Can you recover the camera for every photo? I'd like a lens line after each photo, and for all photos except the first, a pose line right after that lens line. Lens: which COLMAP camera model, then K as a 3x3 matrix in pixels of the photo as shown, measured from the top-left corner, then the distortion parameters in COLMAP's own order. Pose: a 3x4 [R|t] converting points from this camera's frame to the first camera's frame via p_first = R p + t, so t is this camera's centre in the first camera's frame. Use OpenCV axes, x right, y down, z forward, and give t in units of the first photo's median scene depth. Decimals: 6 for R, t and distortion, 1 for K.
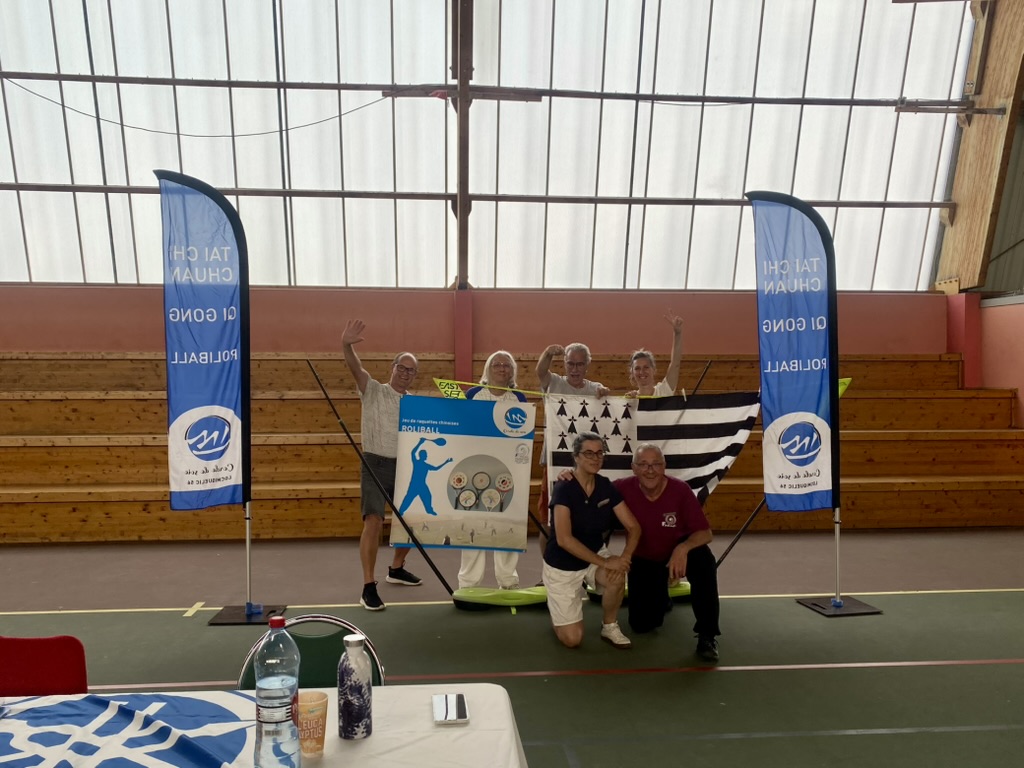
lens RADIAL K [[885.9, 0, 513.1], [0, 885.9, 391.0], [0, 0, 1]] dist [0.039224, 0.016413]
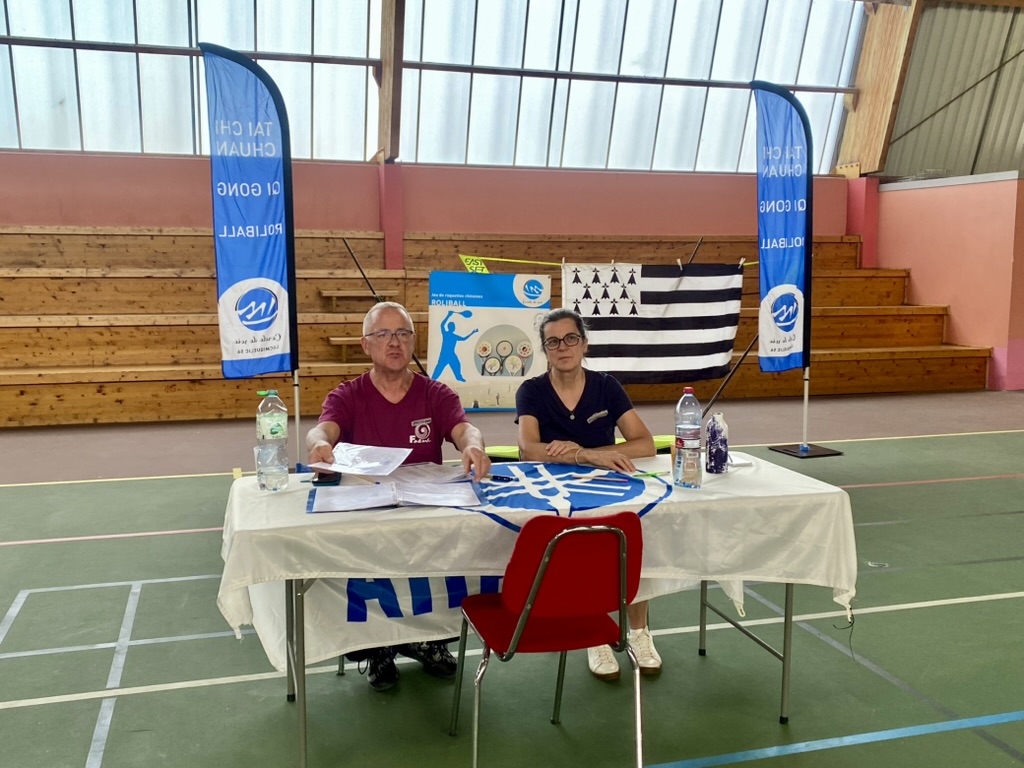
lens RADIAL K [[985.3, 0, 509.4], [0, 985.3, 382.1], [0, 0, 1]] dist [0.030492, 0.000000]
pose [[0.983172, -0.018822, 0.181710, -0.169851], [-0.000477, 0.994410, 0.105586, 0.009814], [-0.182681, -0.103896, 0.977667, -0.121637]]
